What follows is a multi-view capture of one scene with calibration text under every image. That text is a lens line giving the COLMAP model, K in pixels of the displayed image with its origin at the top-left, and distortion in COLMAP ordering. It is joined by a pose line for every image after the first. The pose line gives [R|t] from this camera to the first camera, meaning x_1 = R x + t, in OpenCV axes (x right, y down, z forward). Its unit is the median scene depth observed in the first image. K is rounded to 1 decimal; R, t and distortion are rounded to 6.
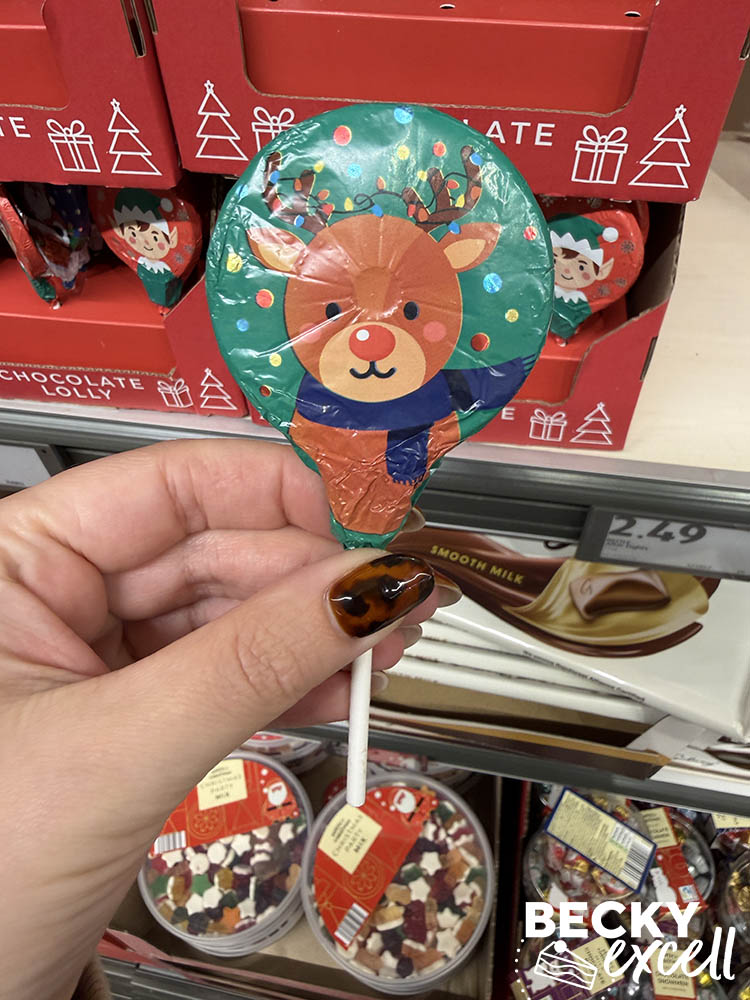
lens RADIAL K [[733.7, 0, 376.1], [0, 733.7, 480.3], [0, 0, 1]] dist [-0.000072, 0.001023]
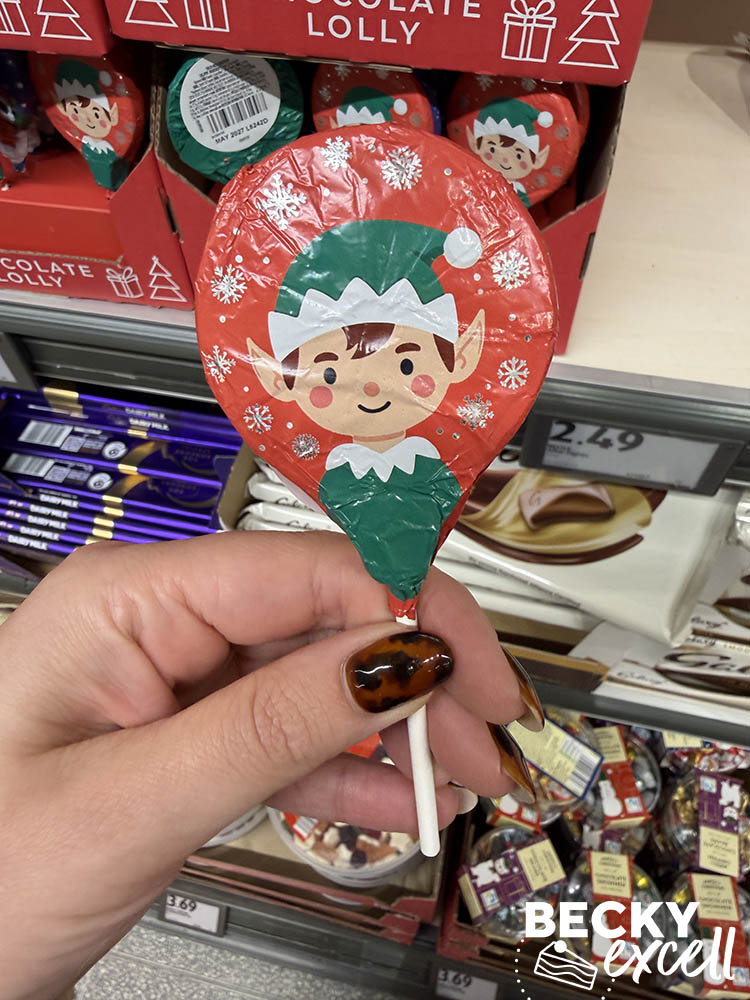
lens RADIAL K [[733.7, 0, 376.1], [0, 733.7, 480.3], [0, 0, 1]] dist [-0.000072, 0.001023]
pose [[0.999284, 0.037524, -0.004834, 0.081978], [-0.037023, 0.996163, 0.079306, 0.056659], [0.007791, -0.079070, 0.996839, -0.019256]]
